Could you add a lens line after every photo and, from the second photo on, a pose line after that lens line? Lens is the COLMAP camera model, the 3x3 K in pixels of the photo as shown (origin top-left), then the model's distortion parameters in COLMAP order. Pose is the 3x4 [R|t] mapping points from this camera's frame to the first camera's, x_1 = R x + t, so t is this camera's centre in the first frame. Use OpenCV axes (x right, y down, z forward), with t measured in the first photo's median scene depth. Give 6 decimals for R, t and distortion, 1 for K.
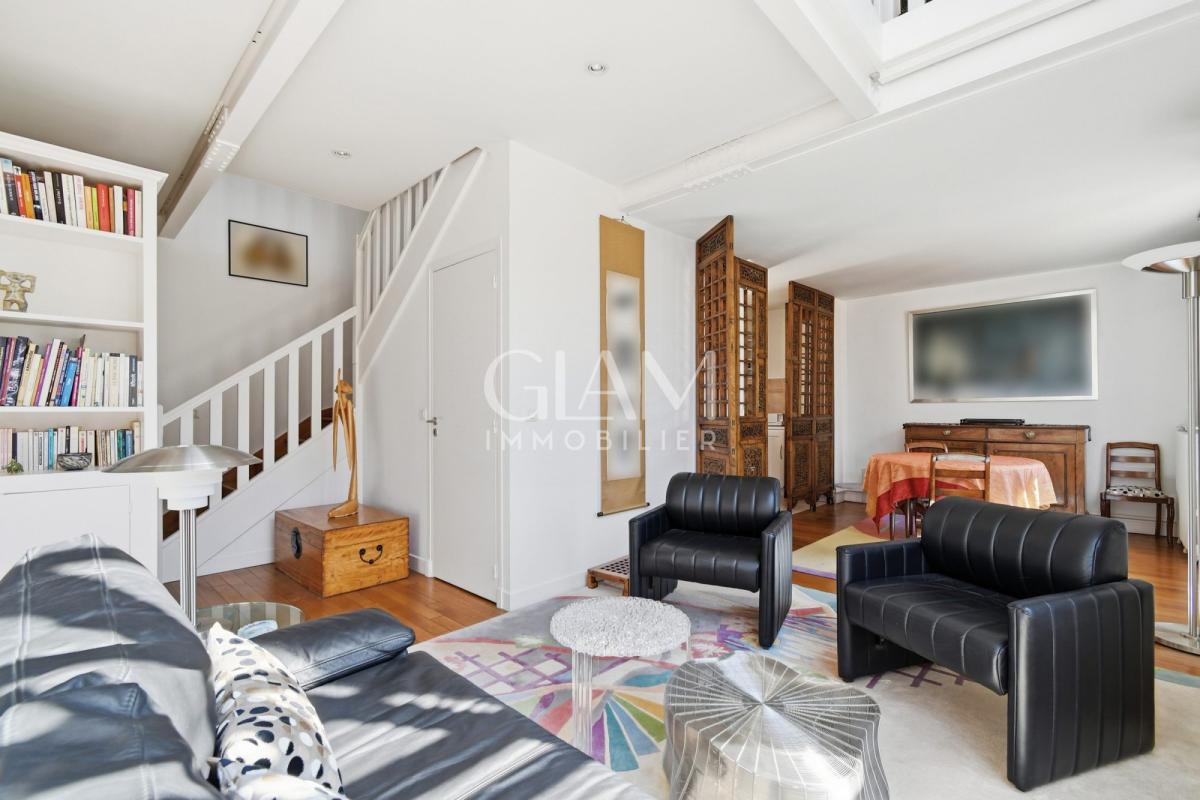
lens RADIAL K [[540.0, 0, 598.6], [0, 540.0, 408.2], [0, 0, 1]] dist [-0.002292, -0.000596]
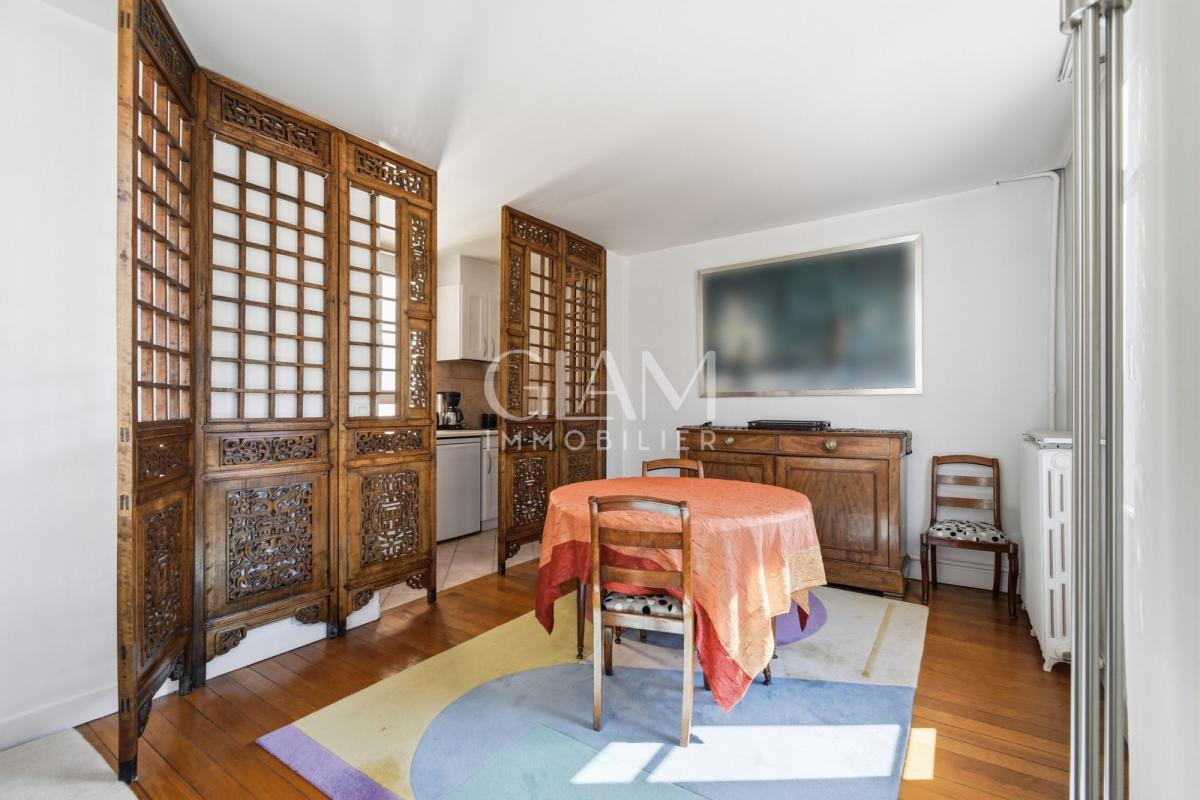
lens RADIAL K [[534.5, 0, 605.4], [0, 534.5, 408.3], [0, 0, 1]] dist [0.004048, 0.000486]
pose [[0.985524, 0.004257, 0.169480, 0.427255], [-0.004837, 0.999984, 0.003010, 0.003321], [-0.169465, -0.003786, 0.985529, 0.408368]]
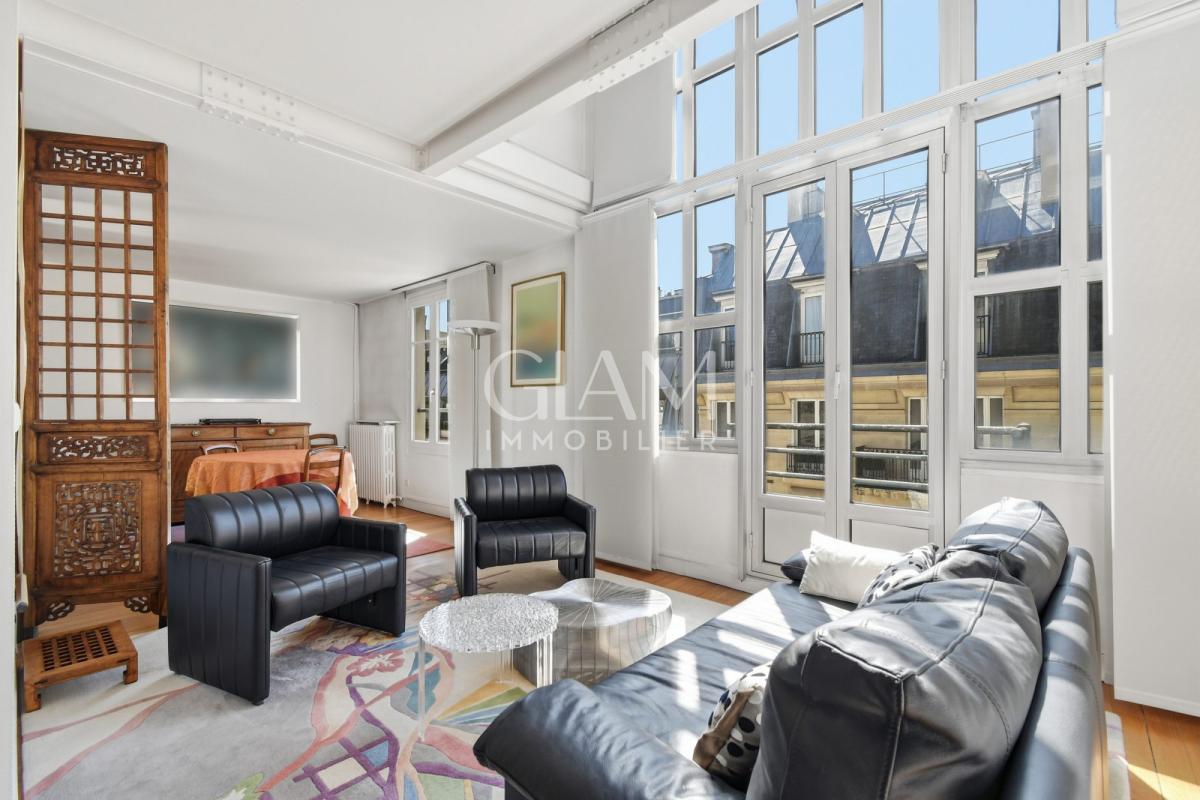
lens RADIAL K [[534.5, 0, 605.4], [0, 534.5, 408.3], [0, 0, 1]] dist [0.004048, 0.000486]
pose [[-0.033280, 0.003412, 0.999440, -0.389615], [-0.001158, 0.999993, -0.003452, 0.002269], [-0.999445, -0.001272, -0.033276, 0.330520]]
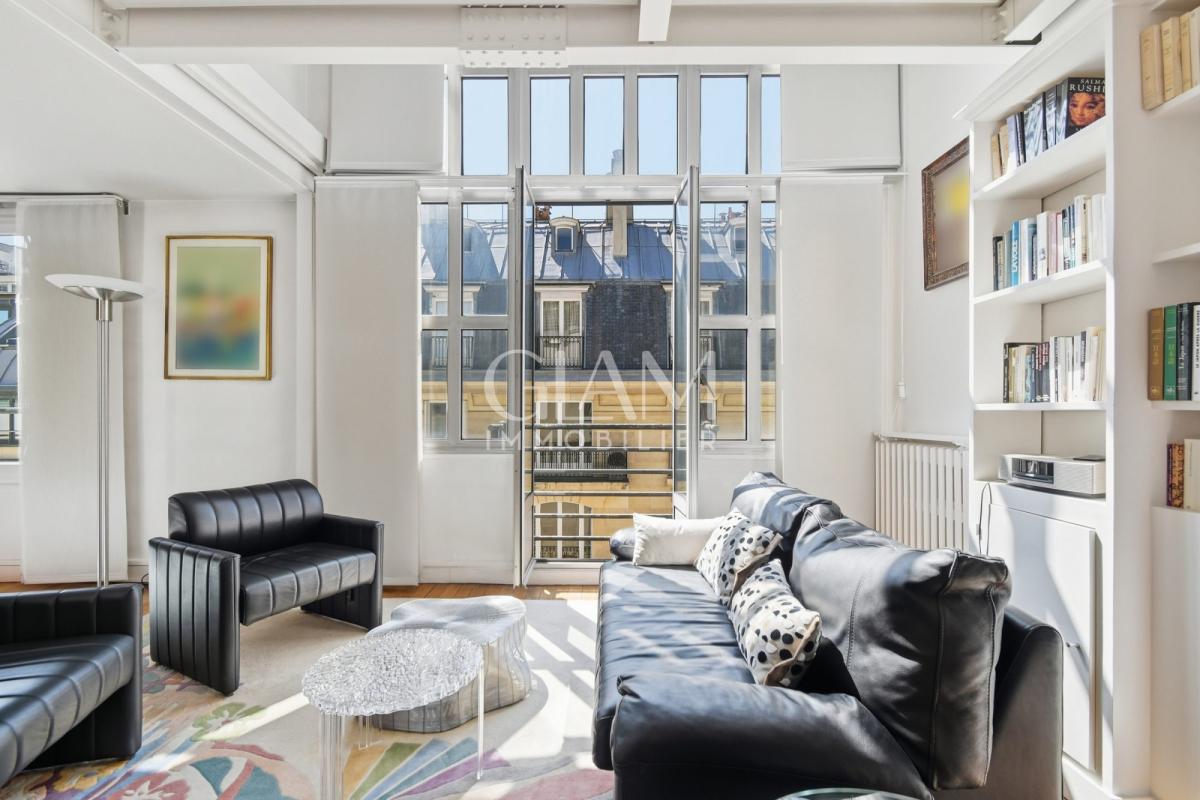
lens RADIAL K [[540.4, 0, 598.9], [0, 540.4, 406.1], [0, 0, 1]] dist [0.011485, 0.000097]
pose [[-0.681953, 0.008331, 0.731348, -0.315491], [-0.002579, 0.999902, -0.013795, 0.004706], [-0.731391, -0.011293, -0.681864, 0.543911]]
